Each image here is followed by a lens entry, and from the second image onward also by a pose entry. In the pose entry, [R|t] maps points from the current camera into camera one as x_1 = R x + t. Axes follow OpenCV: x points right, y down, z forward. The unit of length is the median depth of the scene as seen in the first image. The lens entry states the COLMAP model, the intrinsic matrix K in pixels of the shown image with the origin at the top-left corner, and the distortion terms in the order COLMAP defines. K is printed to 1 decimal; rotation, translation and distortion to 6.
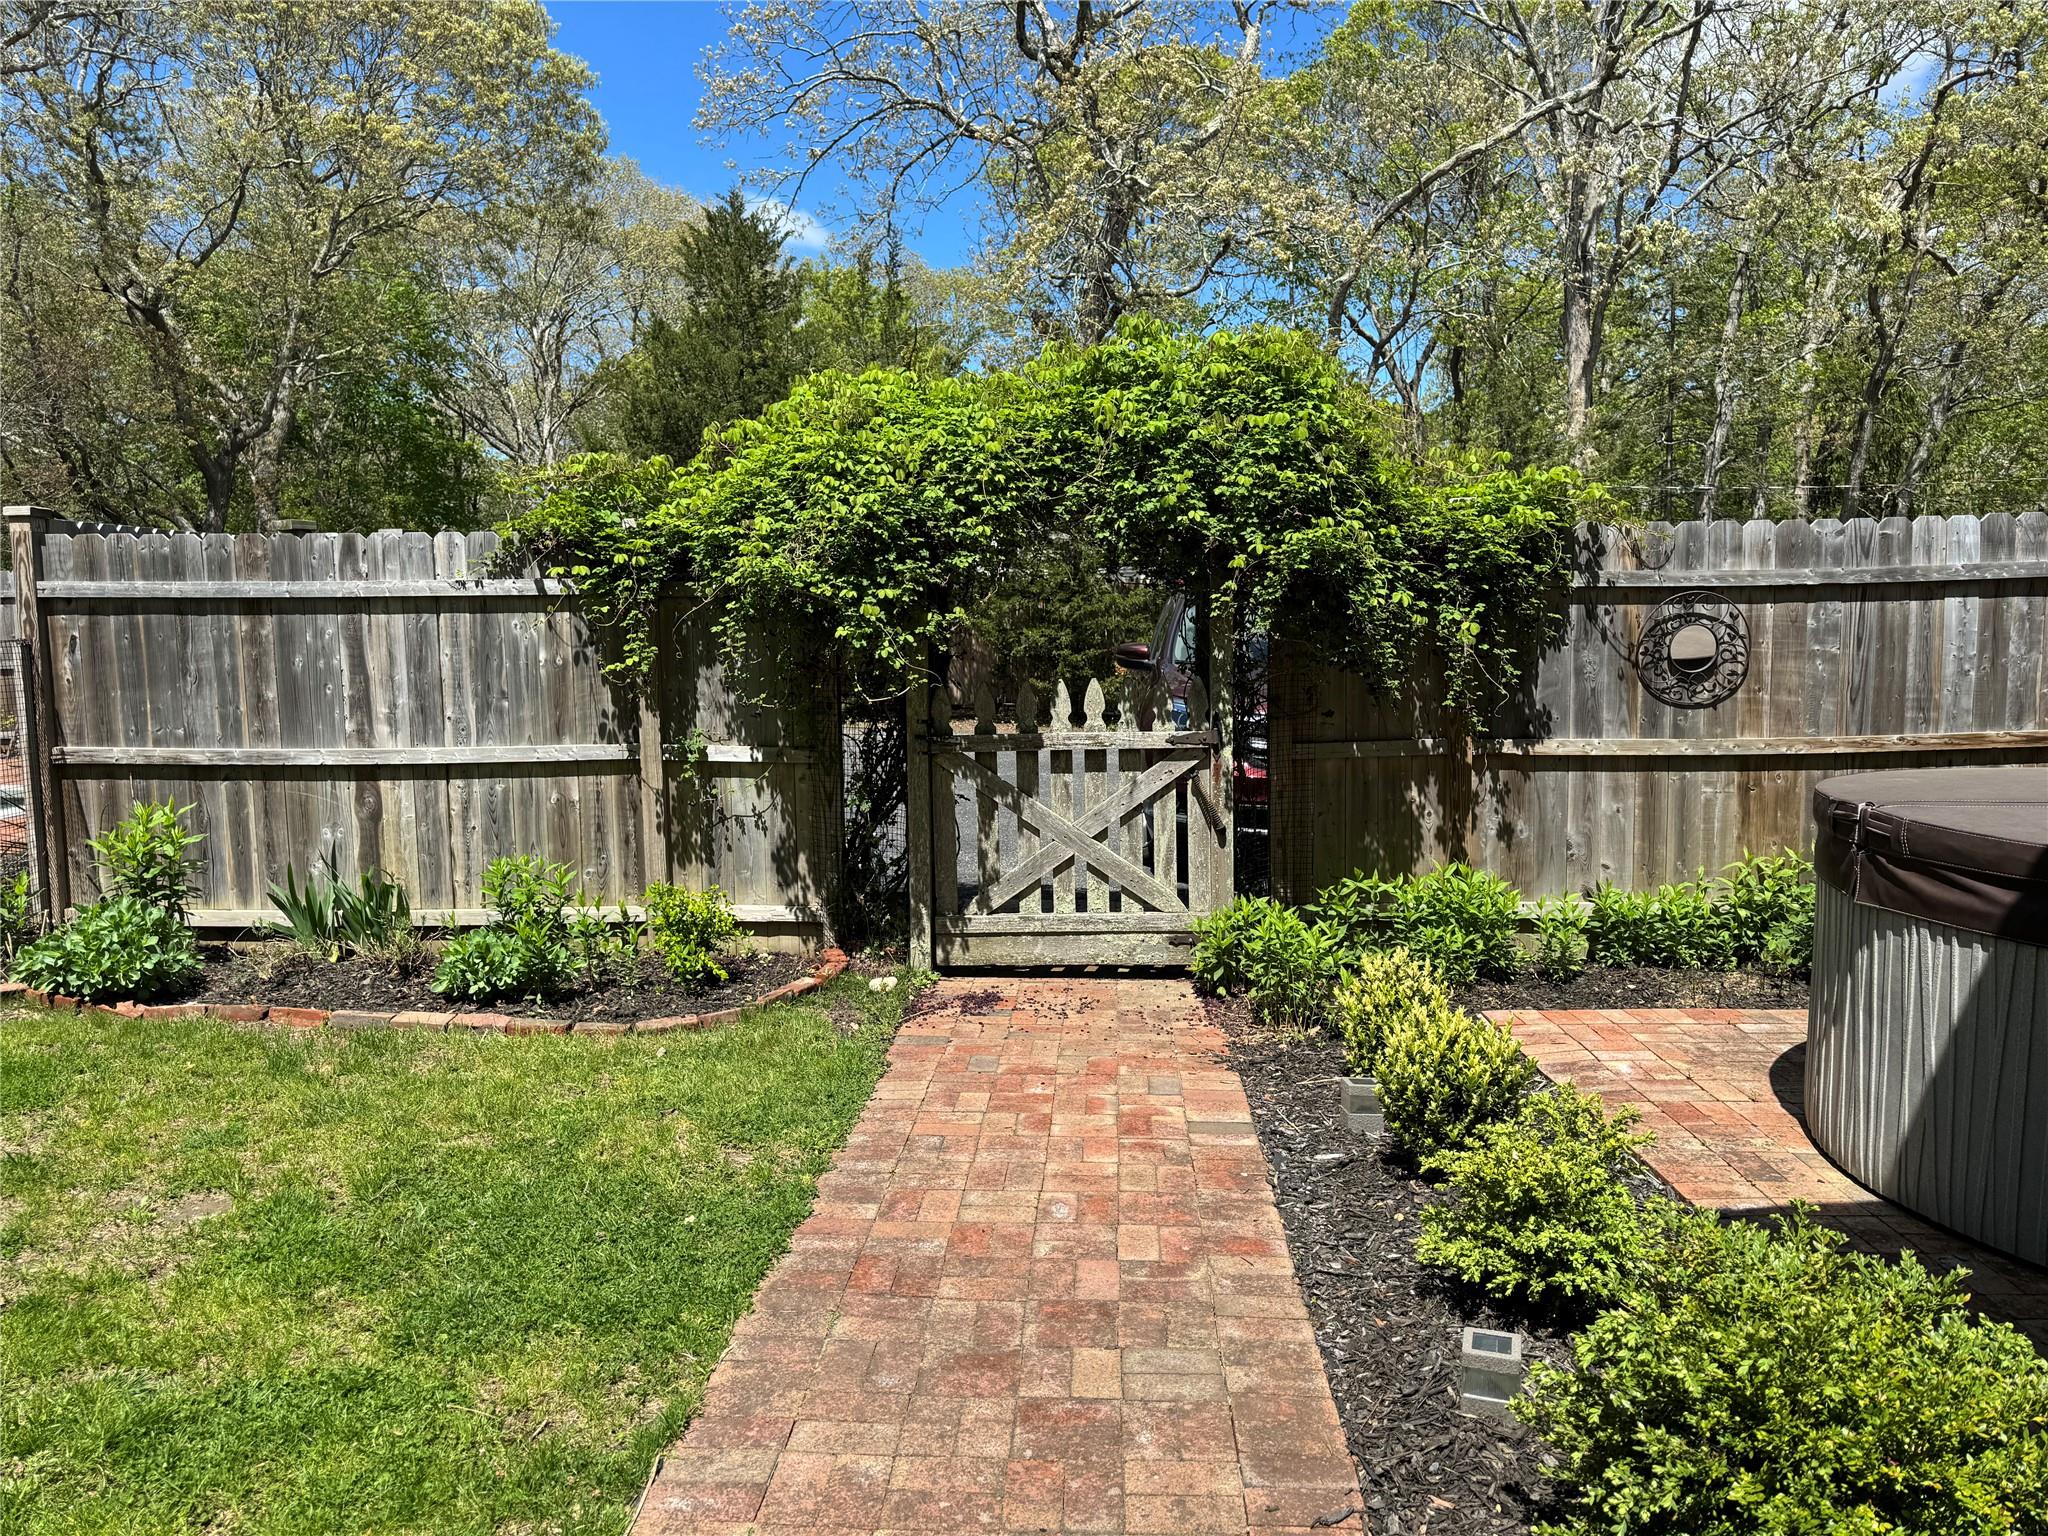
lens RADIAL K [[1471.9, 0, 1019.4], [0, 1471.9, 757.4], [0, 0, 1]] dist [0.010952, -0.000309]
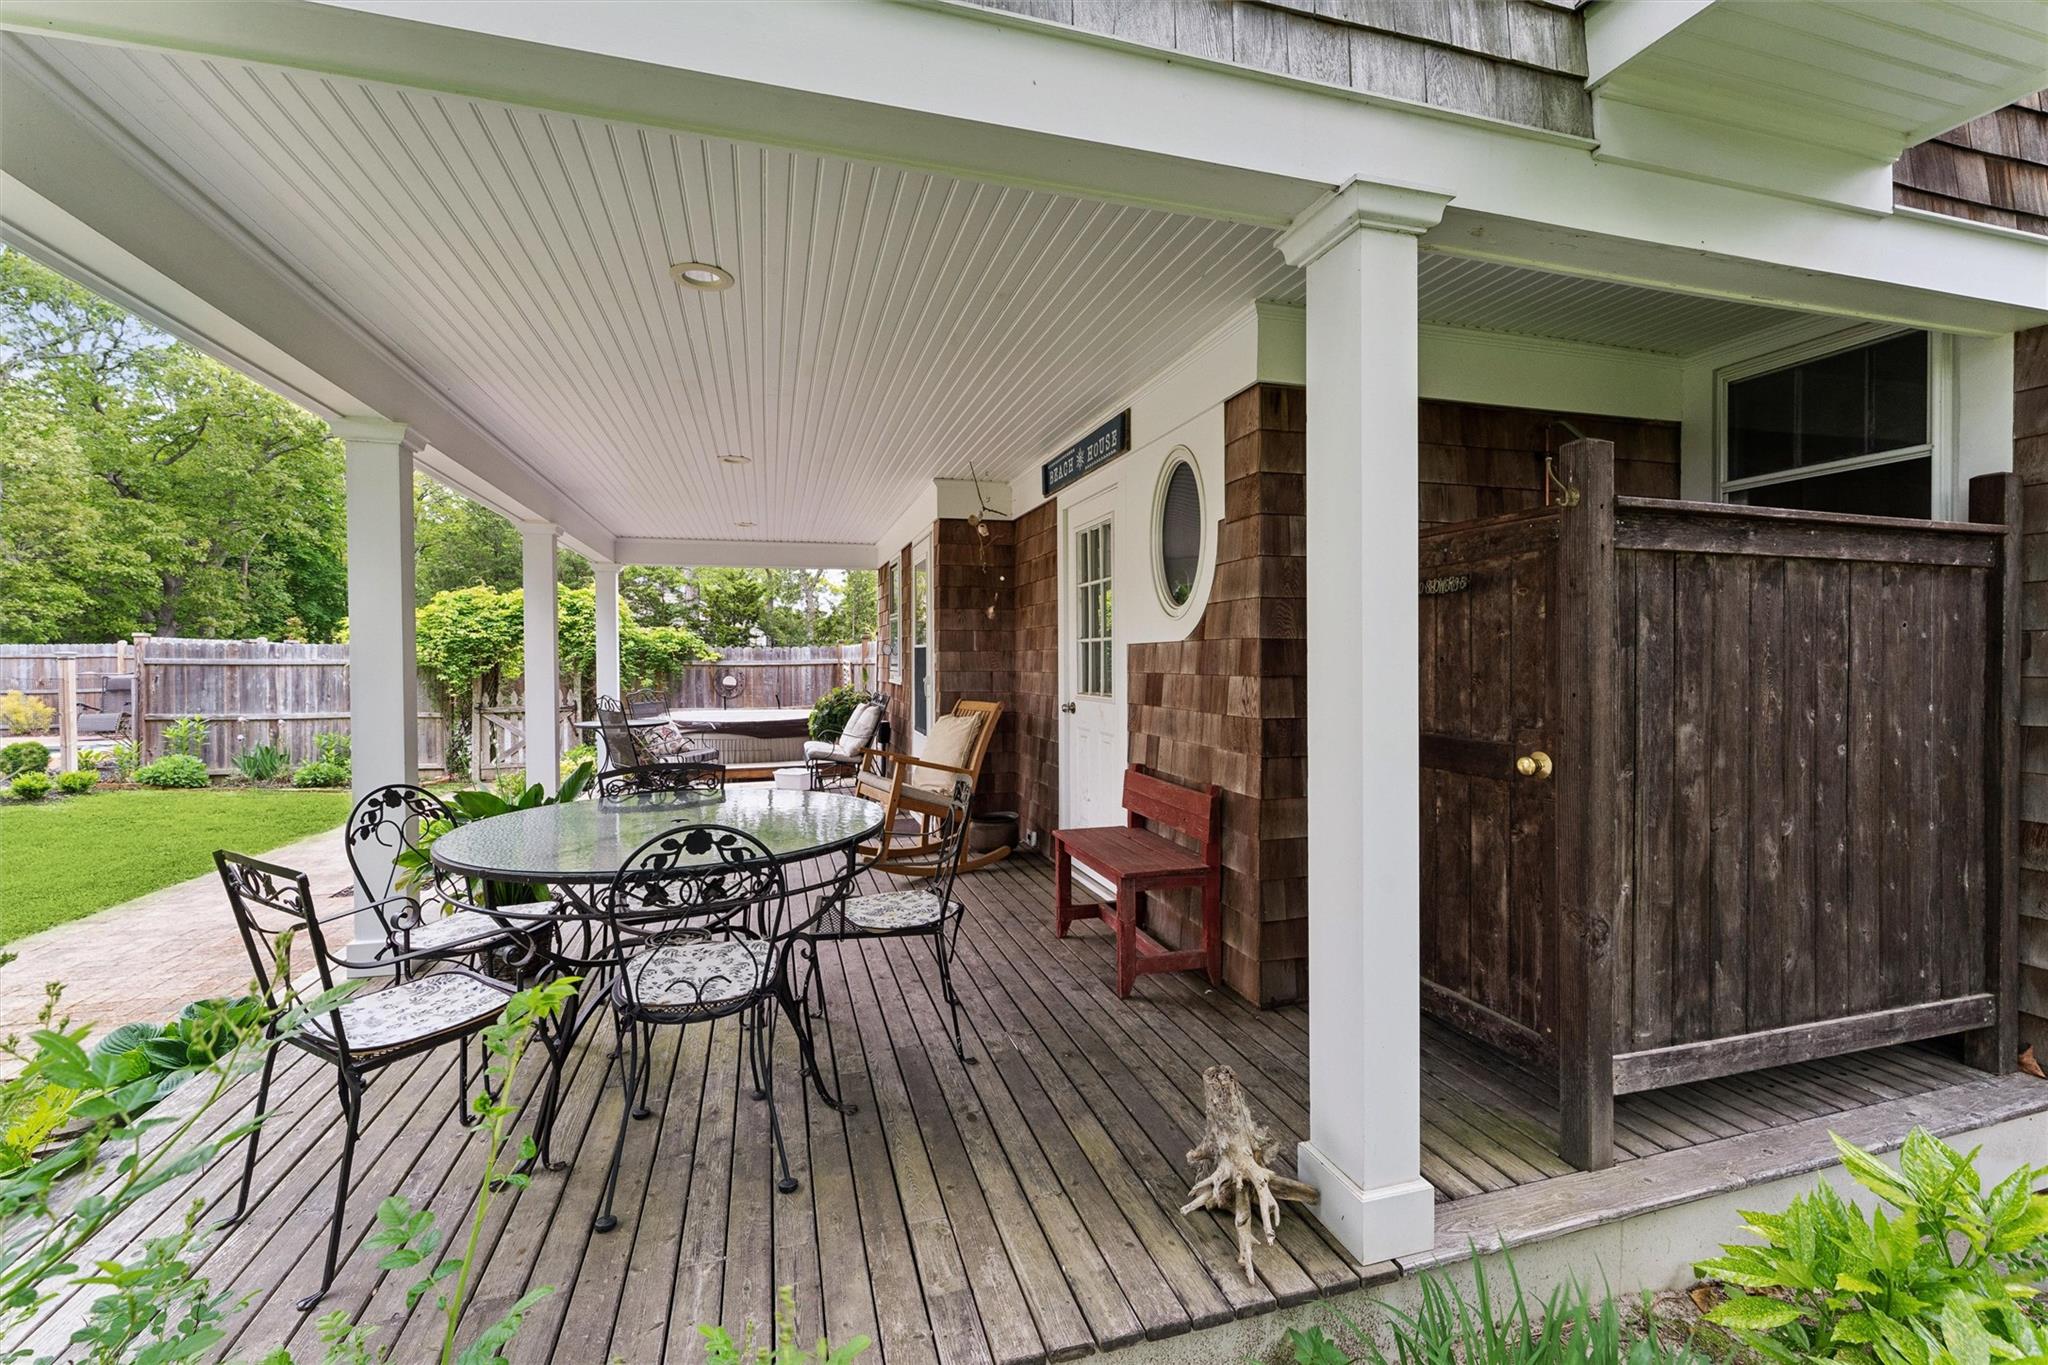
lens RADIAL K [[847.7, 0, 1011.2], [0, 847.7, 665.7], [0, 0, 1]] dist [-0.000169, 0.000637]
pose [[0.953363, 0.009559, 0.301675, 0.483155], [0.022578, 0.994439, -0.102862, 0.110823], [-0.300981, 0.104876, 0.947846, -1.137808]]
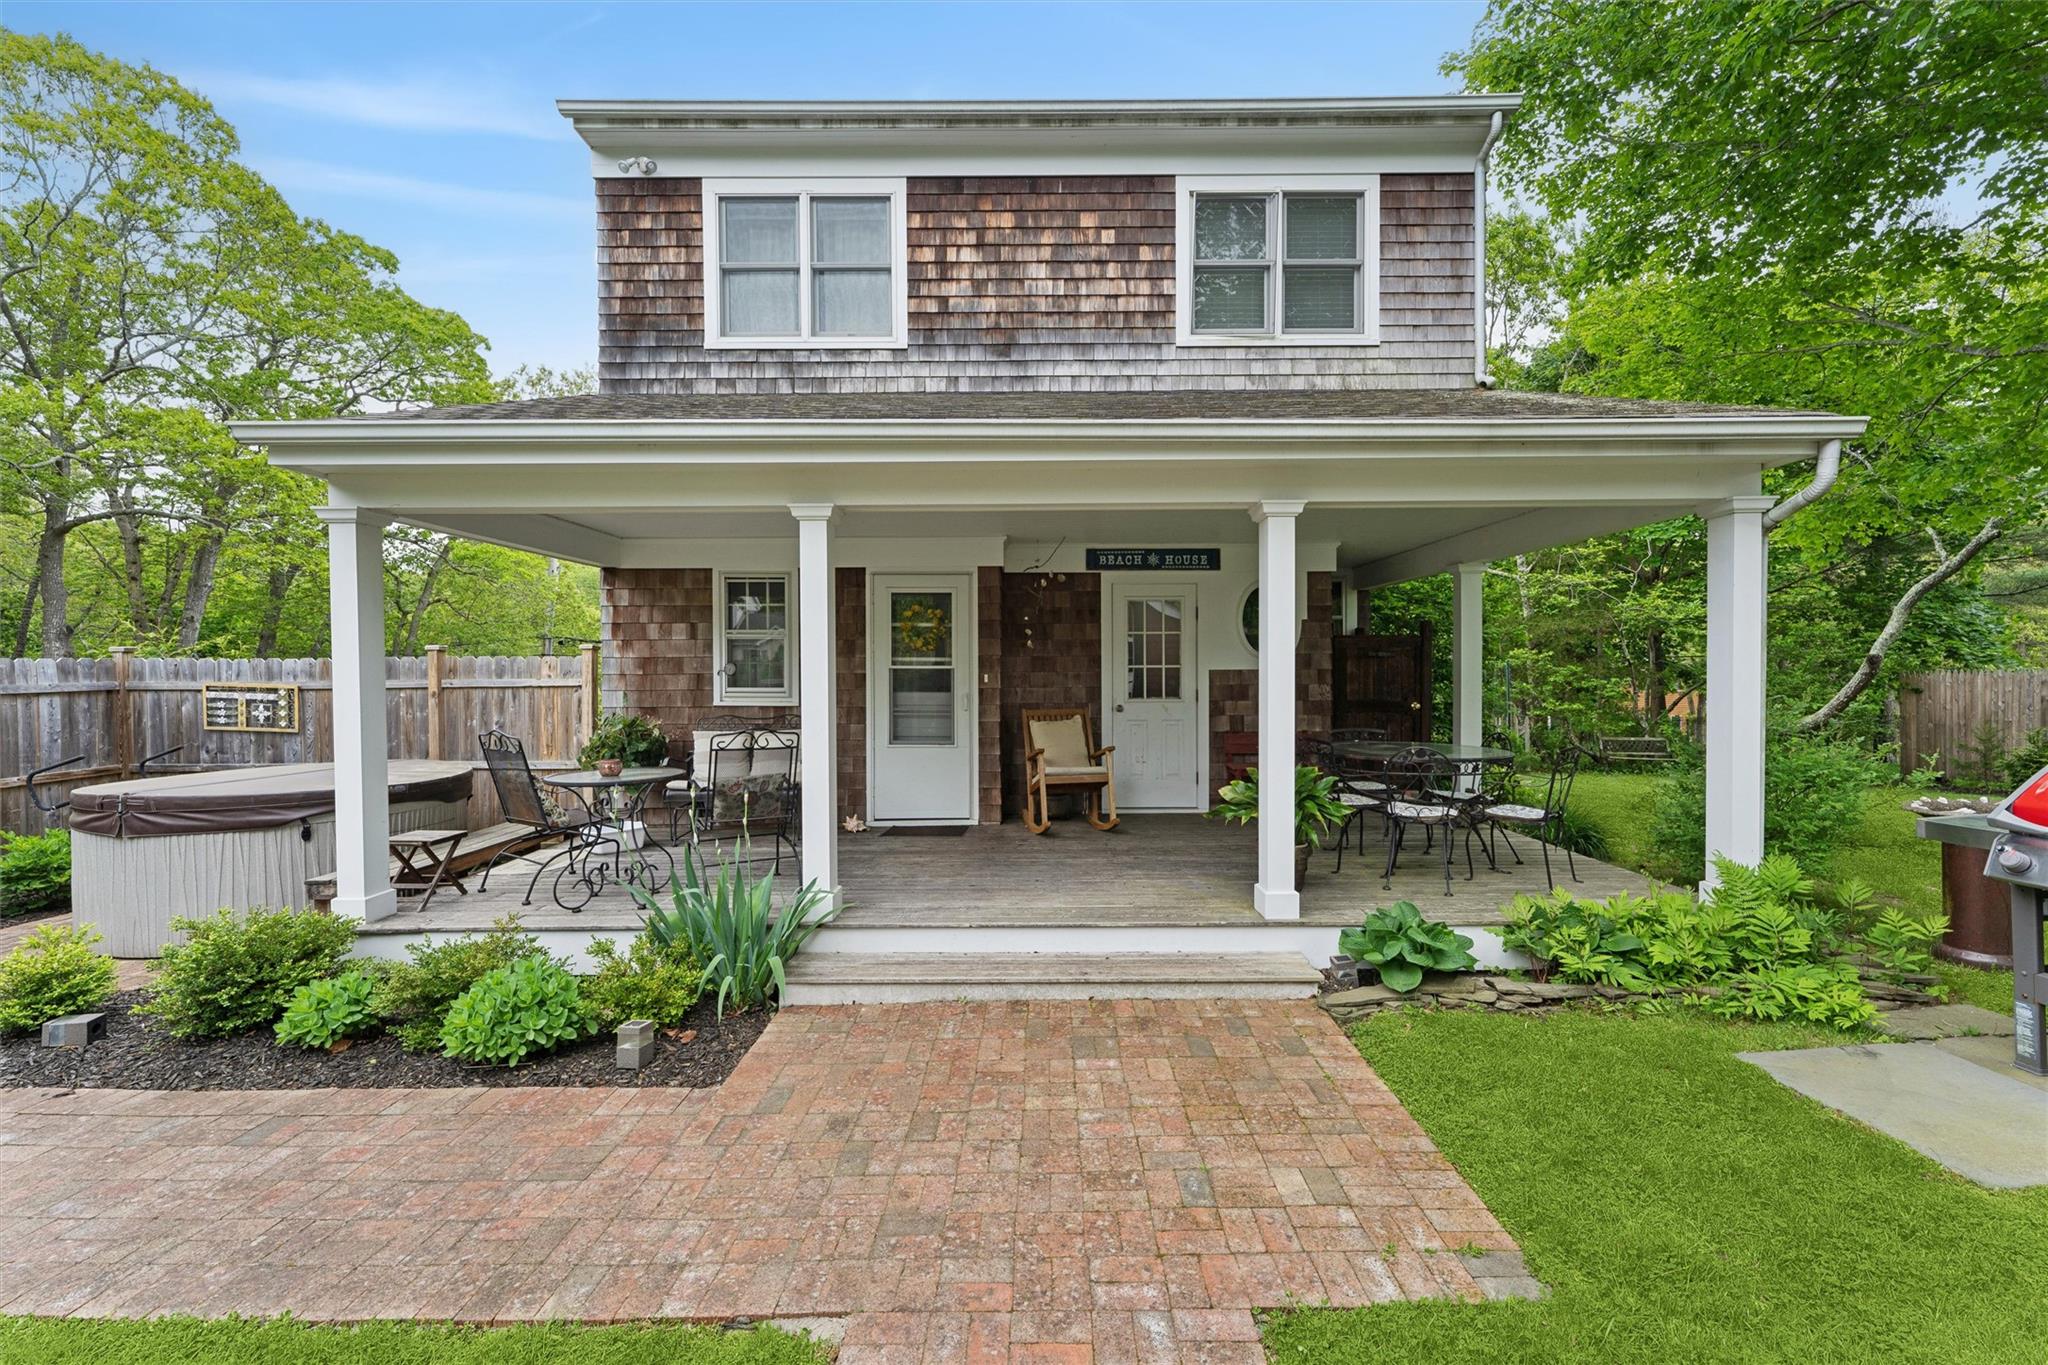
lens RADIAL K [[847.7, 0, 1043.2], [0, 847.7, 682.2], [0, 0, 1]] dist [-0.000169, 0.000637]
pose [[-0.033245, 0.003997, 0.999439, -0.487170], [0.116541, 0.993186, -0.000095, 0.016107], [-0.992629, 0.116473, -0.033485, -0.229904]]
